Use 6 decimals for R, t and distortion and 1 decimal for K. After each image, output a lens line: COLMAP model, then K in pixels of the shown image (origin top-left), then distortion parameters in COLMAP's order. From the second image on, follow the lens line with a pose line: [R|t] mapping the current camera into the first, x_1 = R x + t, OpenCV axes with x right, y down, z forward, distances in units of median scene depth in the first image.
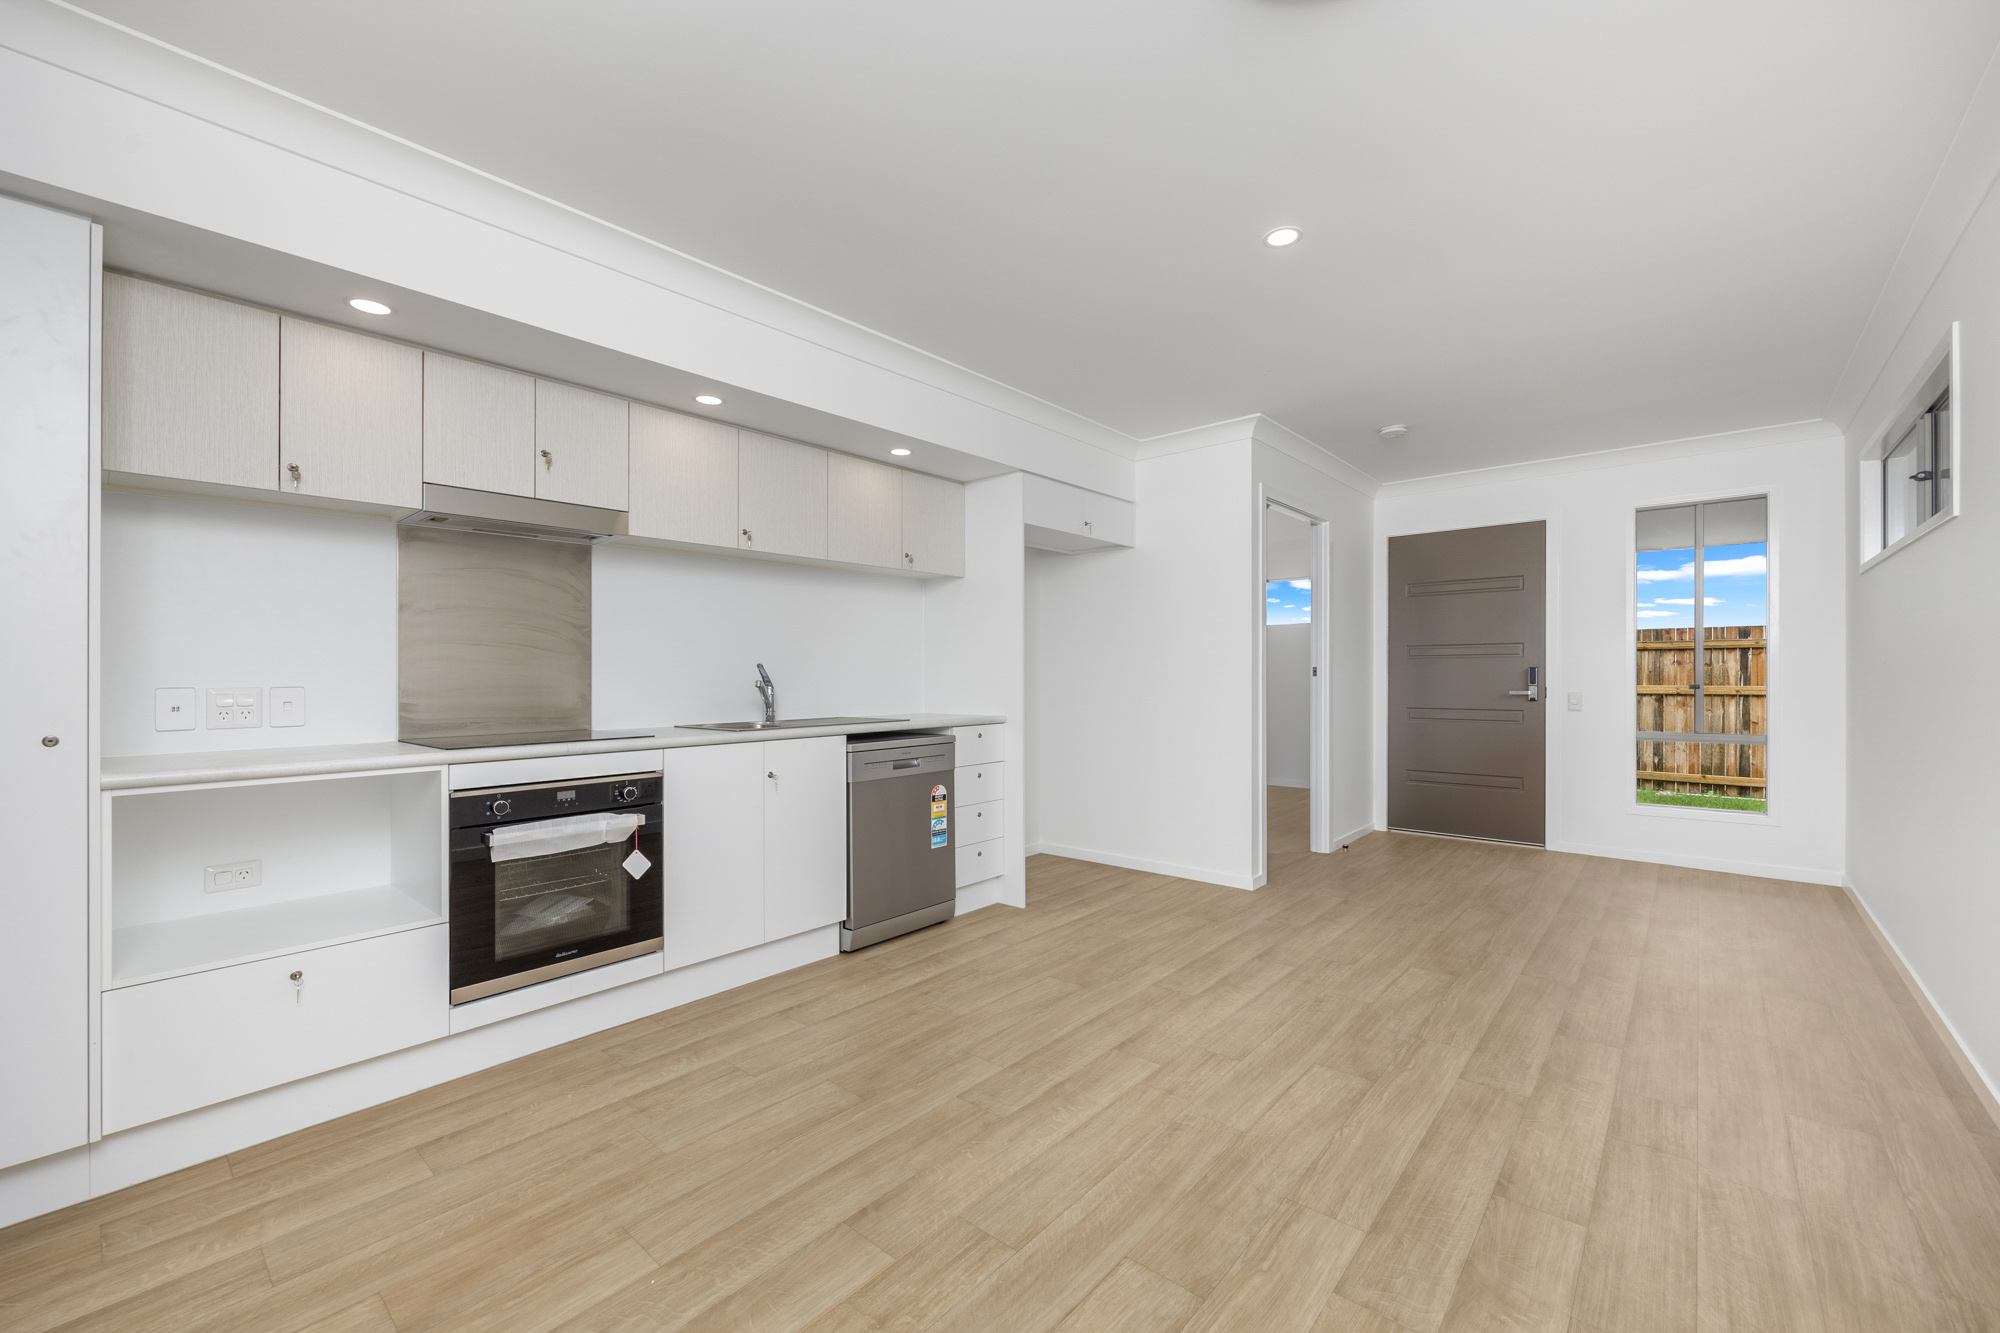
lens RADIAL K [[798.0, 0, 1009.0], [0, 798.0, 675.2], [0, 0, 1]] dist [0.000899, -0.000020]
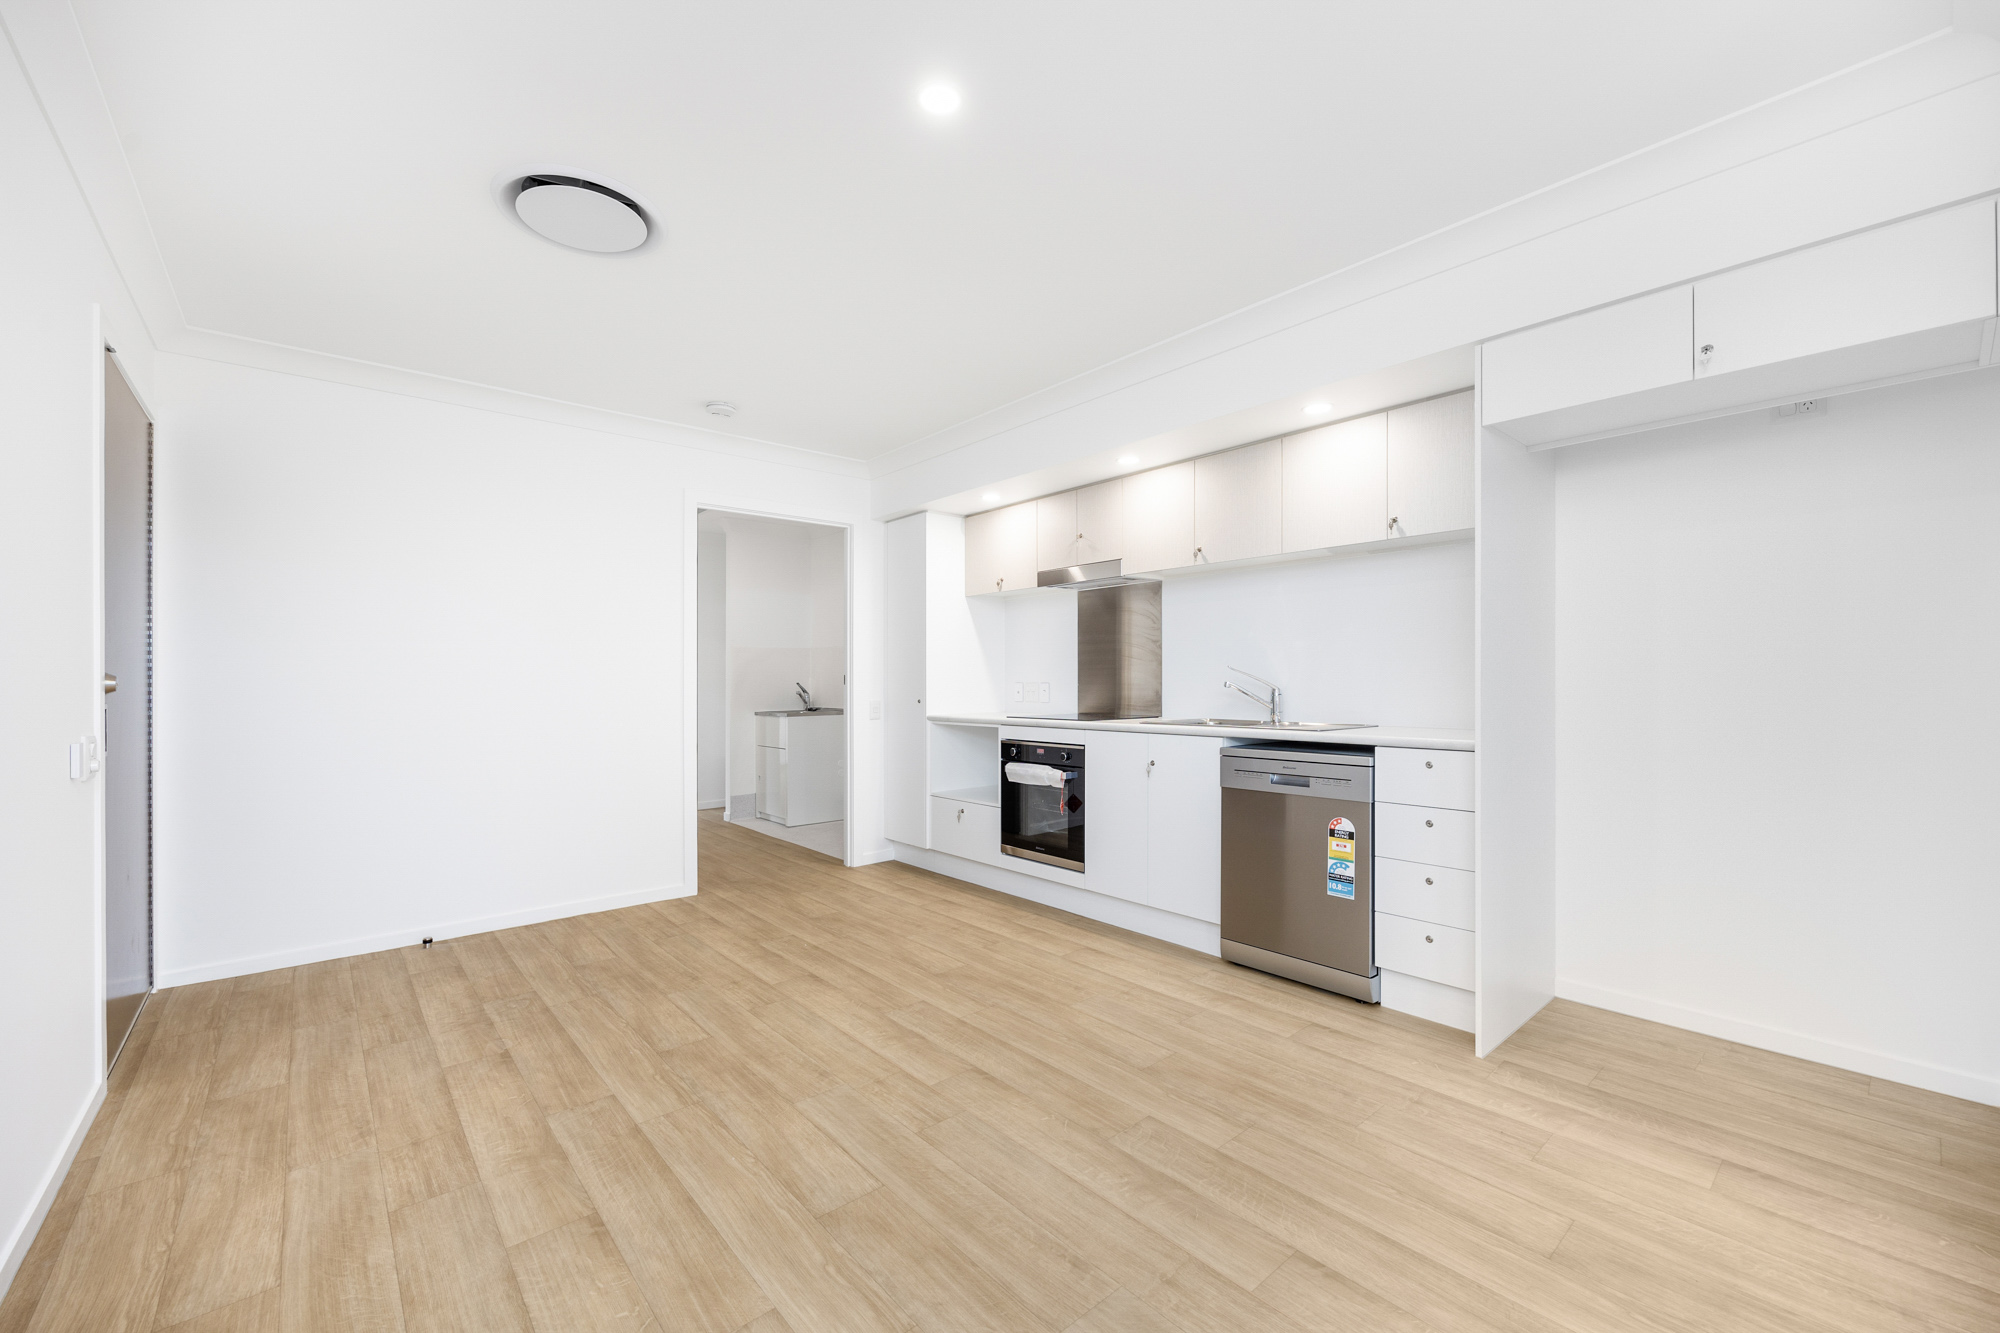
lens RADIAL K [[798.0, 0, 1009.0], [0, 798.0, 675.2], [0, 0, 1]] dist [0.000899, -0.000020]
pose [[-0.136122, 0.000082, -0.990692, 1.206131], [0.010365, 0.999945, -0.001341, -0.005012], [0.990638, -0.010451, -0.136115, 1.311432]]
